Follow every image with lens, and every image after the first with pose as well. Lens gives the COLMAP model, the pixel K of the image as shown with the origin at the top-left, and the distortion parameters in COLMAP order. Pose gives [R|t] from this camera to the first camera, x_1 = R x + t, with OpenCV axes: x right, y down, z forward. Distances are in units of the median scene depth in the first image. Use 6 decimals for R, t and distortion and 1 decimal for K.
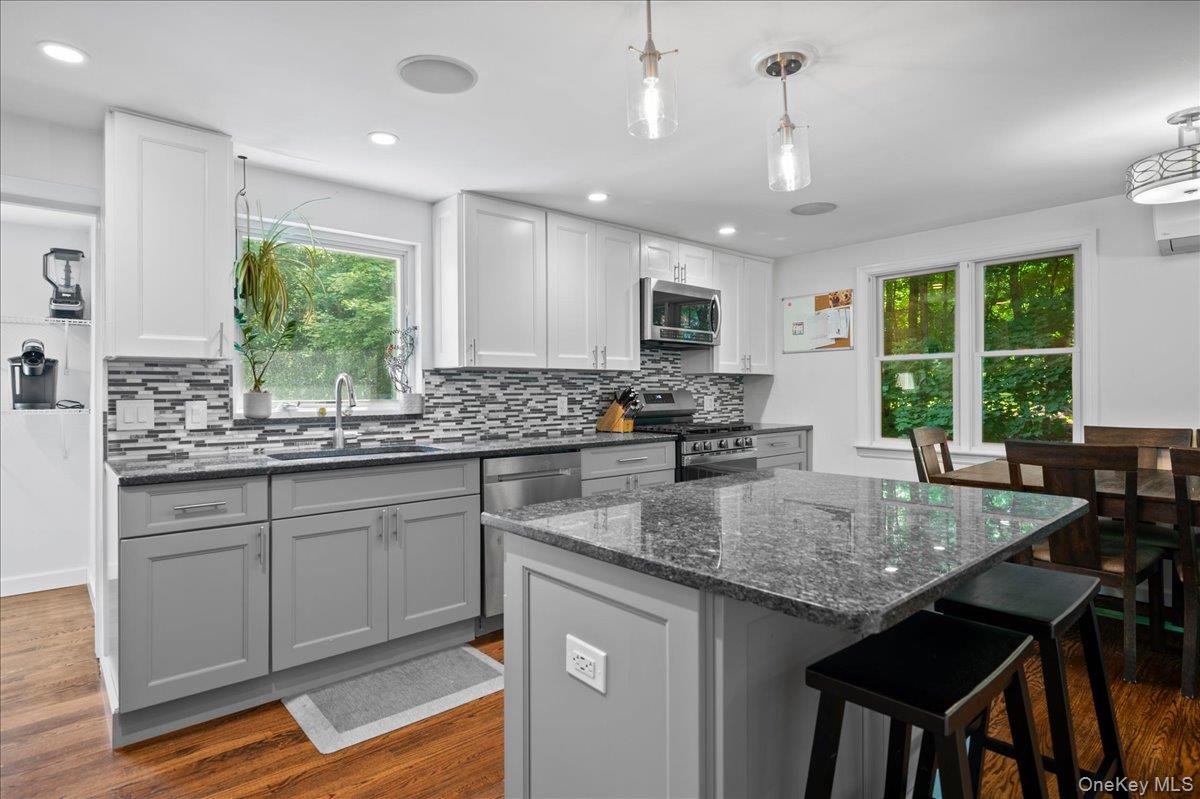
lens RADIAL K [[624.0, 0, 601.1], [0, 624.0, 393.5], [0, 0, 1]] dist [-0.003166, 0.001543]
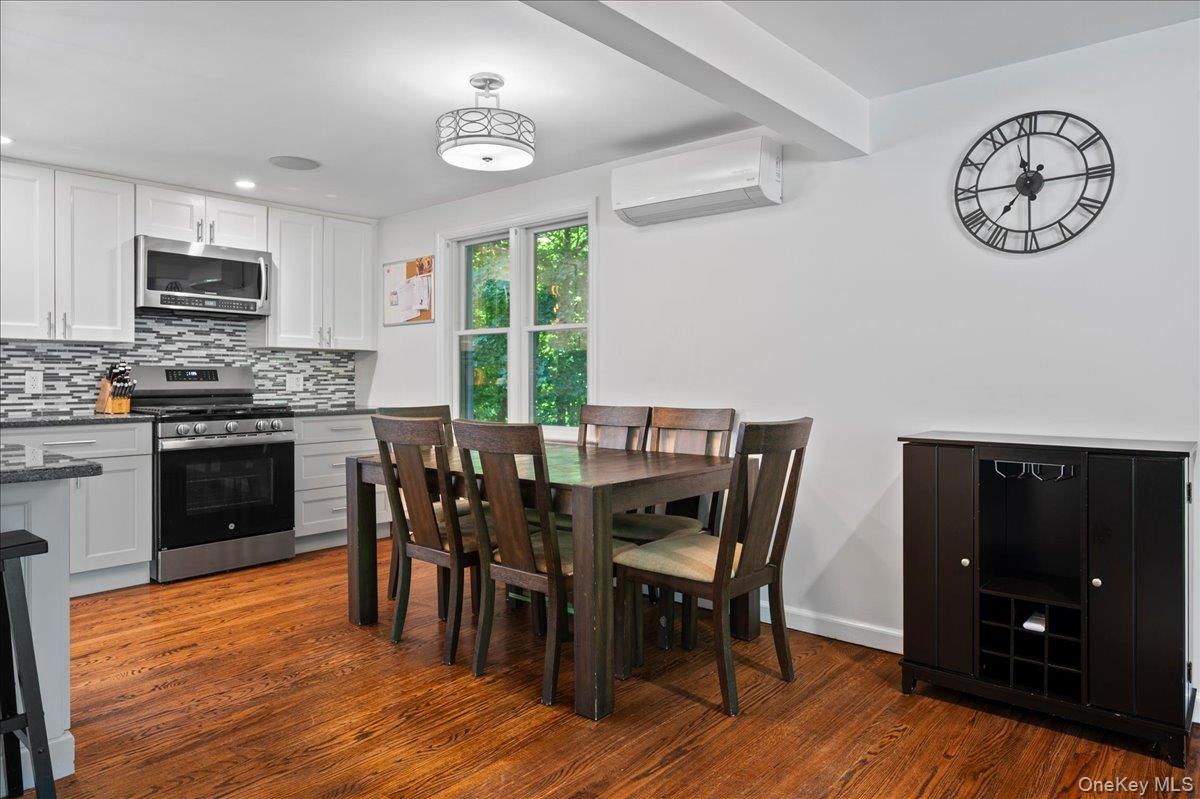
lens RADIAL K [[750.4, 0, 599.2], [0, 750.4, 378.7], [0, 0, 1]] dist [-0.003101, -0.001839]
pose [[0.991895, 0.005135, 0.126954, 0.645251], [-0.004740, 0.999983, -0.003412, 0.016533], [-0.126969, 0.002782, 0.991903, -0.127017]]
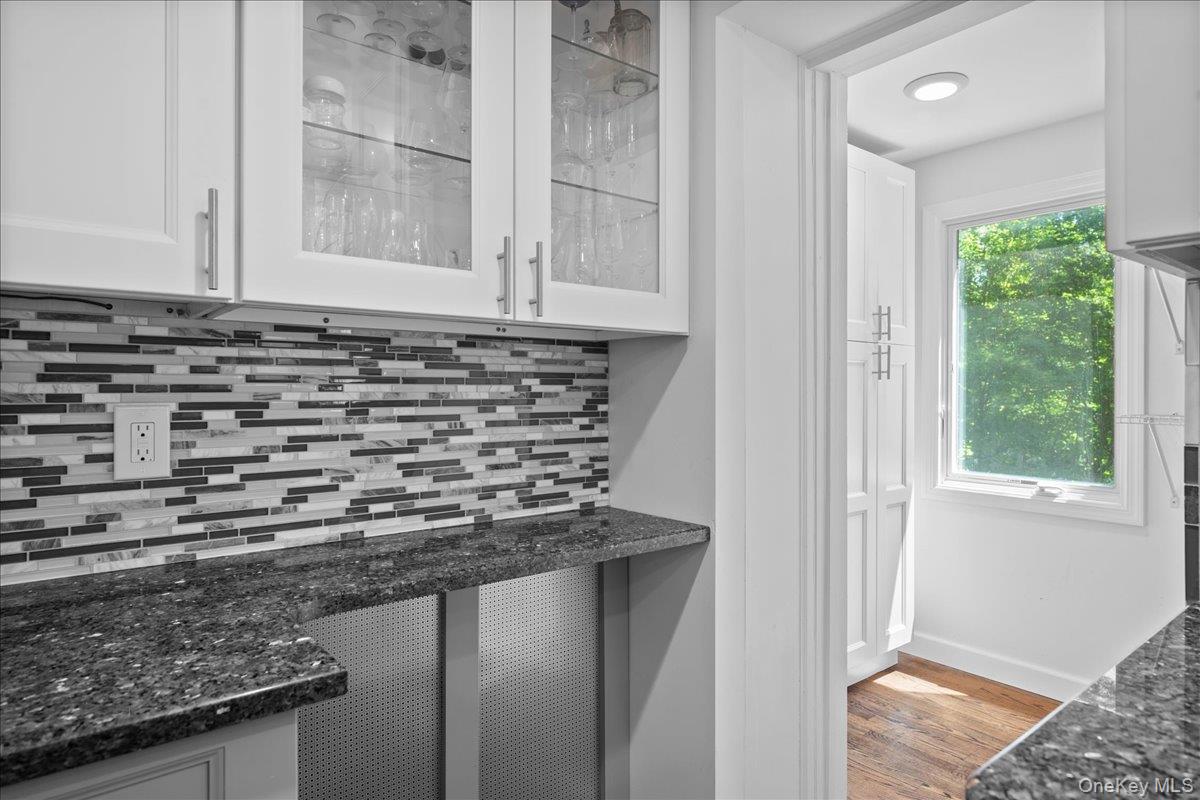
lens RADIAL K [[693.4, 0, 603.8], [0, 693.4, 394.5], [0, 0, 1]] dist [-0.000205, -0.002294]
pose [[-0.061839, 0.008861, -0.998047, -0.022788], [-0.000102, 0.999961, 0.008885, -0.005222], [0.998086, 0.000651, -0.061835, 0.457463]]
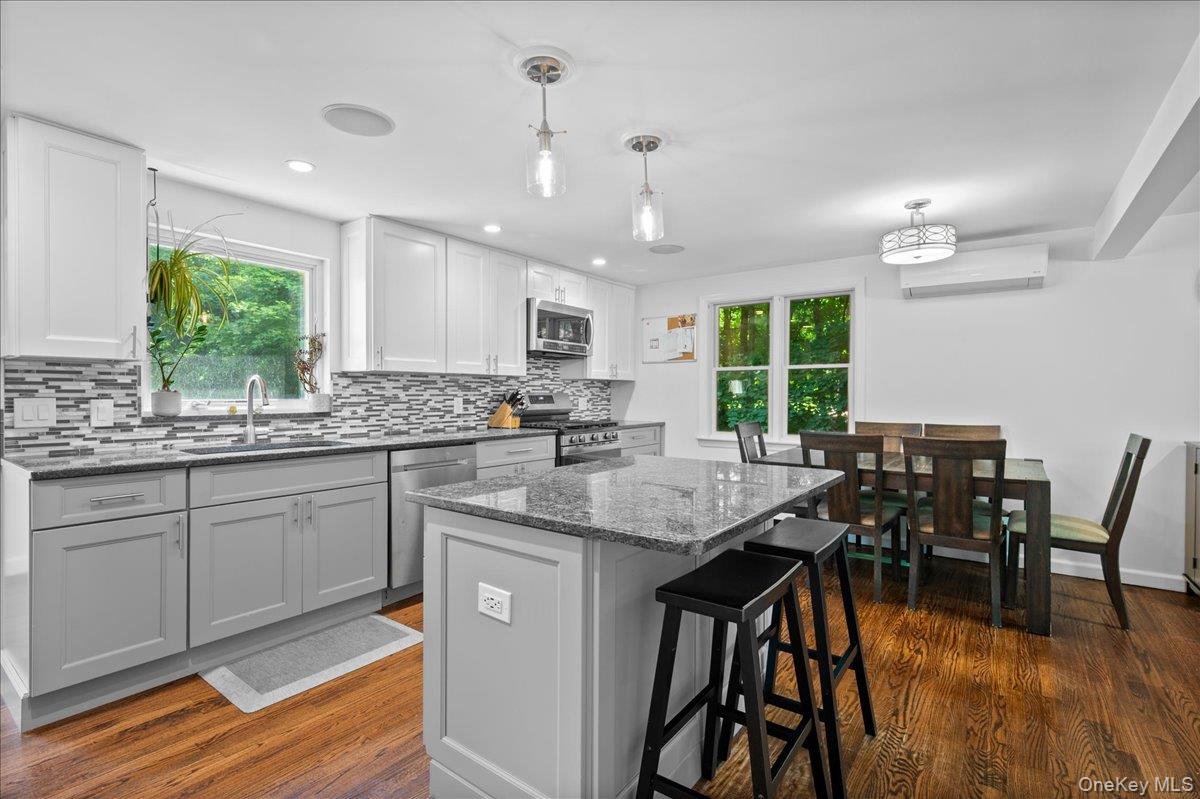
lens RADIAL K [[550.3, 0, 601.4], [0, 550.3, 400.8], [0, 0, 1]] dist [0.001251, 0.000732]
pose [[0.978087, 0.005551, 0.208125, -0.017080], [-0.007644, 0.999928, 0.009253, -0.000543], [-0.208058, -0.010641, 0.978059, -0.059082]]
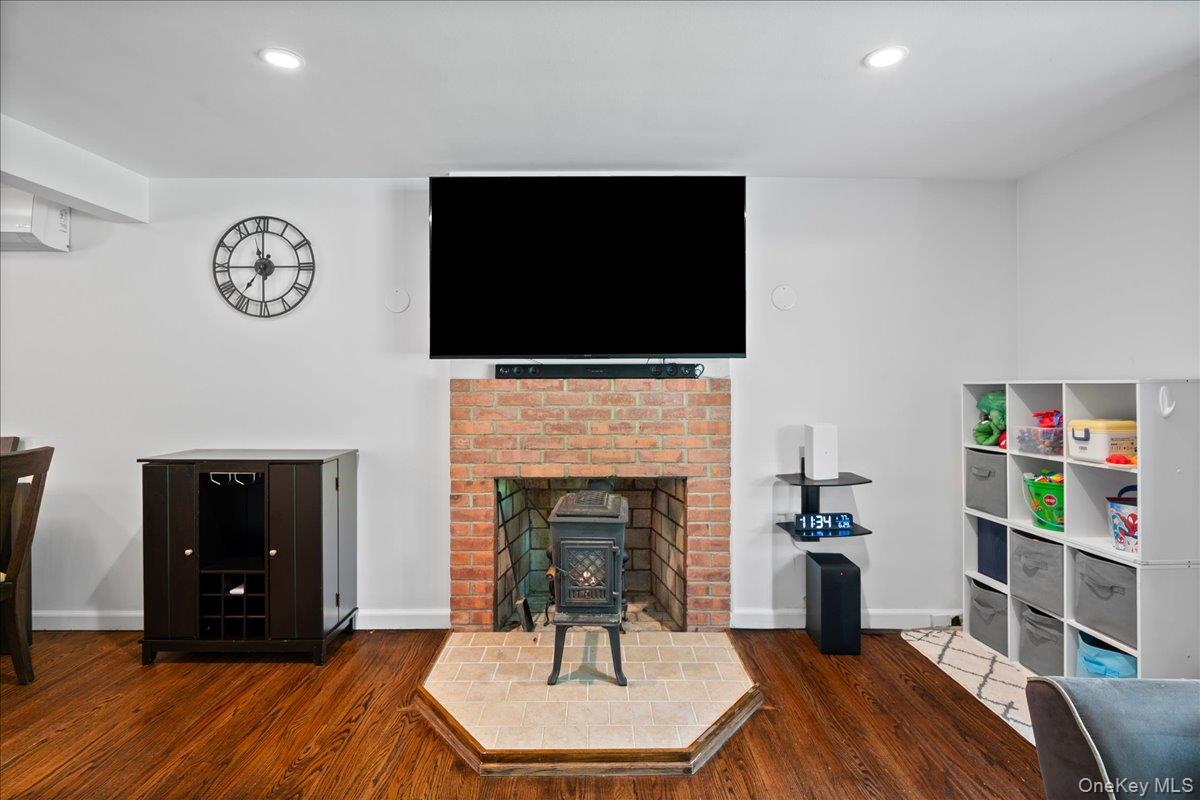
lens RADIAL K [[592.2, 0, 604.1], [0, 592.2, 384.7], [0, 0, 1]] dist [-0.001777, 0.000473]
pose [[0.661833, 0.006922, 0.749619, 0.862621], [-0.002503, 0.999972, -0.007024, -0.016029], [-0.749647, 0.002772, 0.661832, -0.330190]]
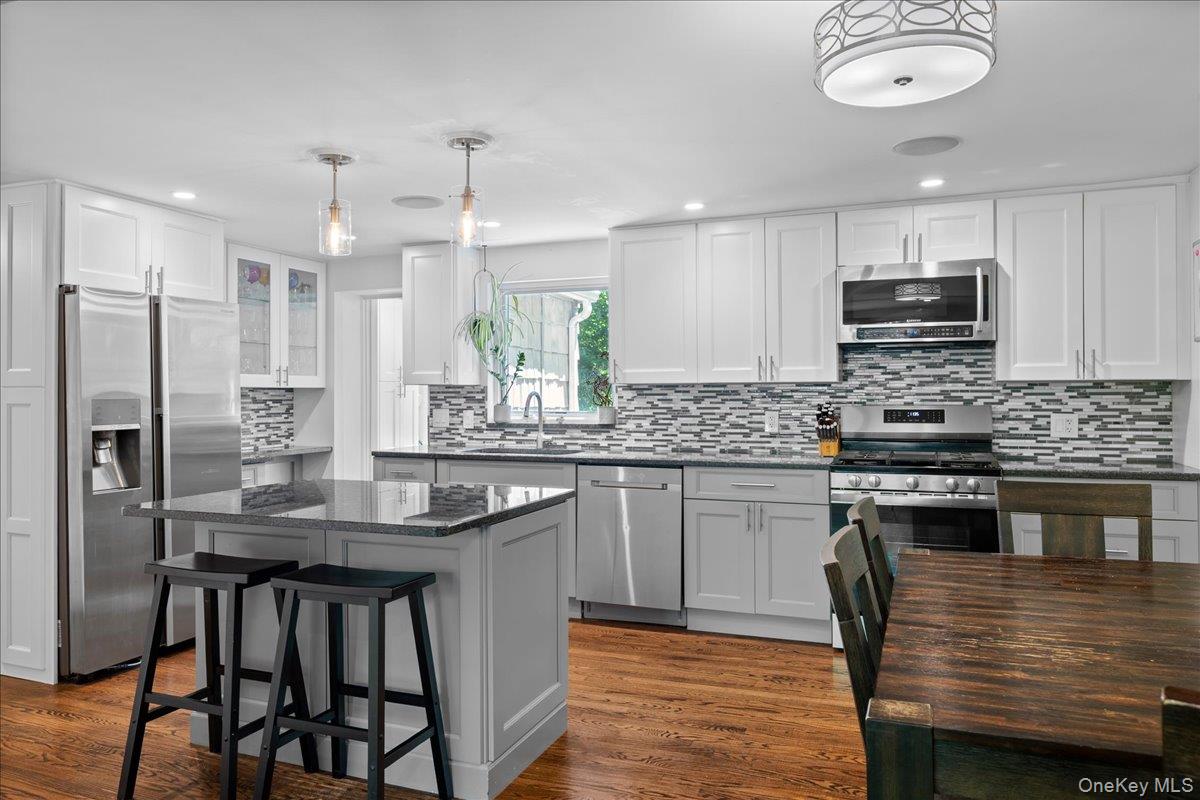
lens RADIAL K [[818.5, 0, 603.4], [0, 818.5, 388.6], [0, 0, 1]] dist [0.002235, -0.000854]
pose [[0.456969, -0.001627, -0.889481, 0.982673], [-0.001252, 0.999996, -0.002472, -0.027805], [0.889482, 0.002243, 0.456965, 0.277867]]
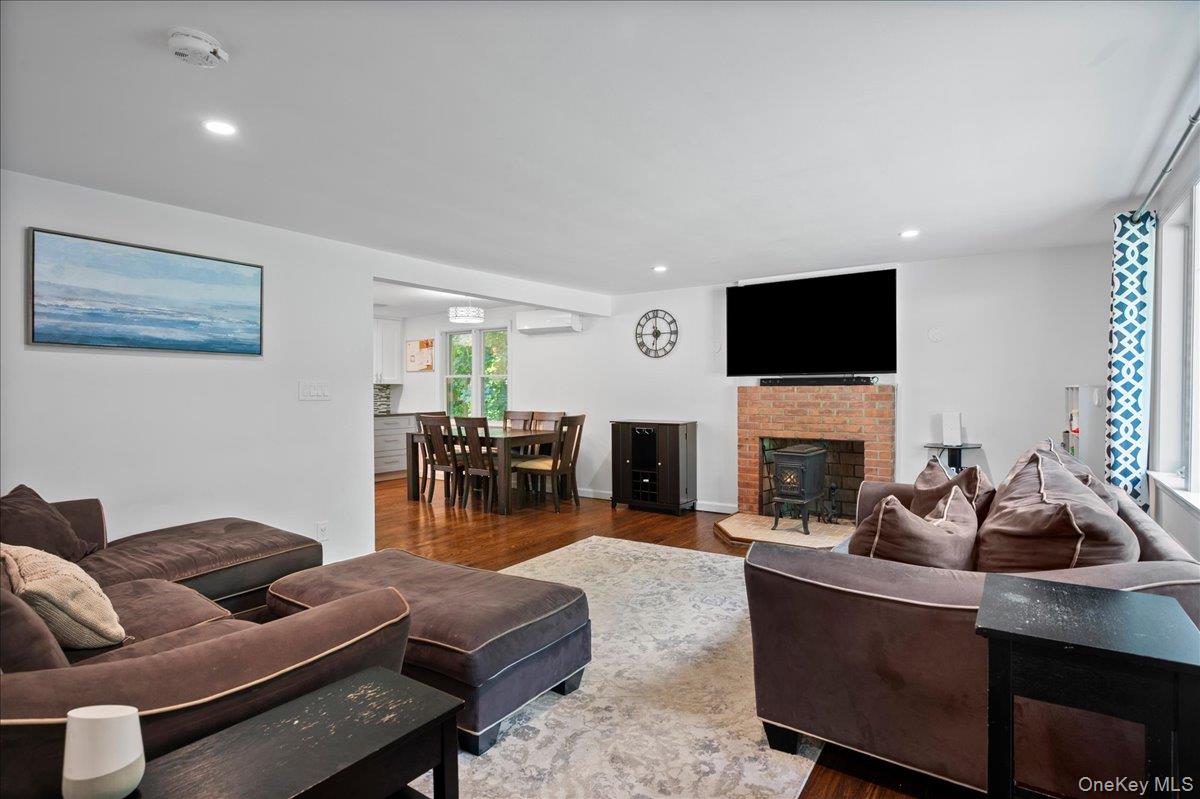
lens RADIAL K [[624.0, 0, 591.9], [0, 624.0, 397.1], [0, 0, 1]] dist [-0.003166, 0.001543]
pose [[0.976220, 0.001885, 0.216773, 0.590131], [-0.003247, 0.999977, 0.005926, -0.009168], [-0.216757, -0.006489, 0.976204, -1.161467]]
